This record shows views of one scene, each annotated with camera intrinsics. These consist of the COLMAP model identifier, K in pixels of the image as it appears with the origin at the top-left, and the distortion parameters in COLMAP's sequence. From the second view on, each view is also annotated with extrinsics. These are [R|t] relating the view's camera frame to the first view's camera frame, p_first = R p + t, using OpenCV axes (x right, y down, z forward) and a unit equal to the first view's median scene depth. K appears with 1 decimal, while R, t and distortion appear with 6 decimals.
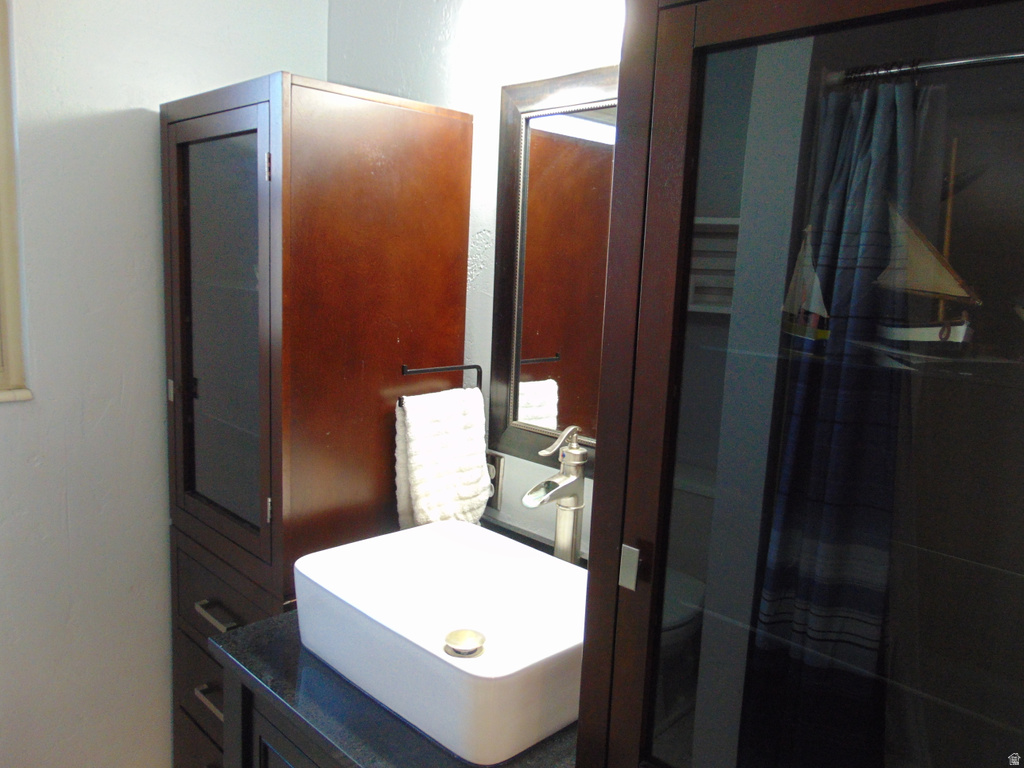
lens RADIAL K [[765.3, 0, 514.8], [0, 765.3, 387.2], [0, 0, 1]] dist [0.001560, 0.004466]
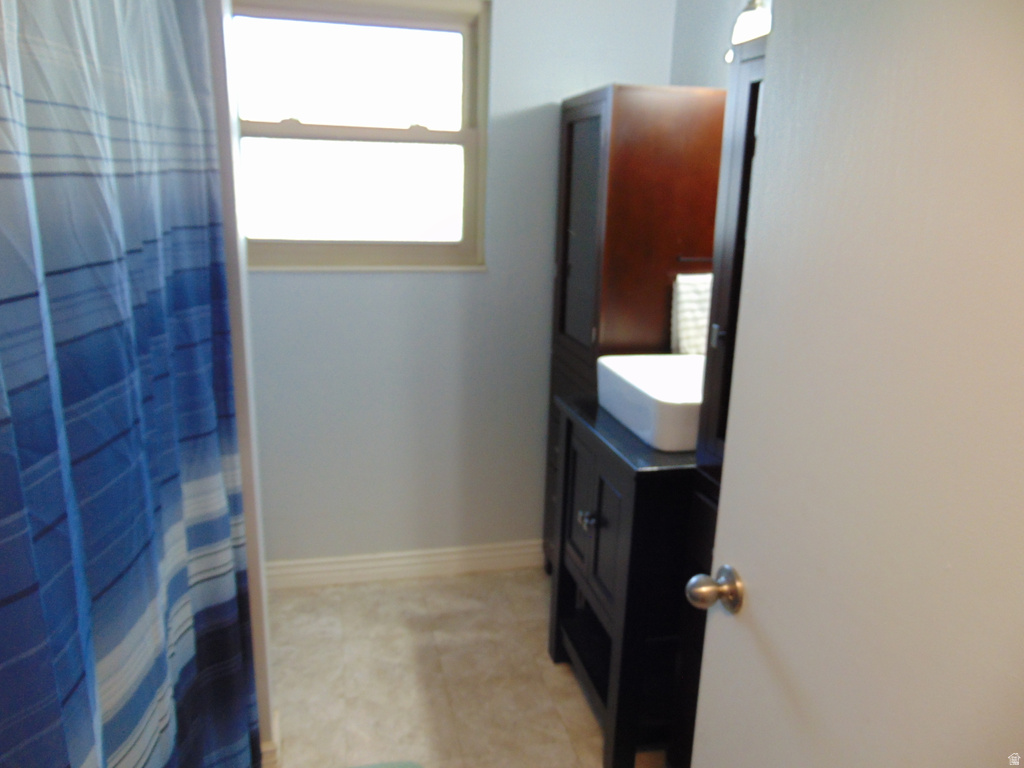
lens RADIAL K [[765.3, 0, 509.5], [0, 765.3, 385.3], [0, 0, 1]] dist [0.001560, 0.004466]
pose [[0.852972, 0.105496, -0.511184, 0.404481], [-0.064929, 0.993200, 0.096631, 0.110761], [0.517902, -0.049233, 0.854022, -0.584260]]
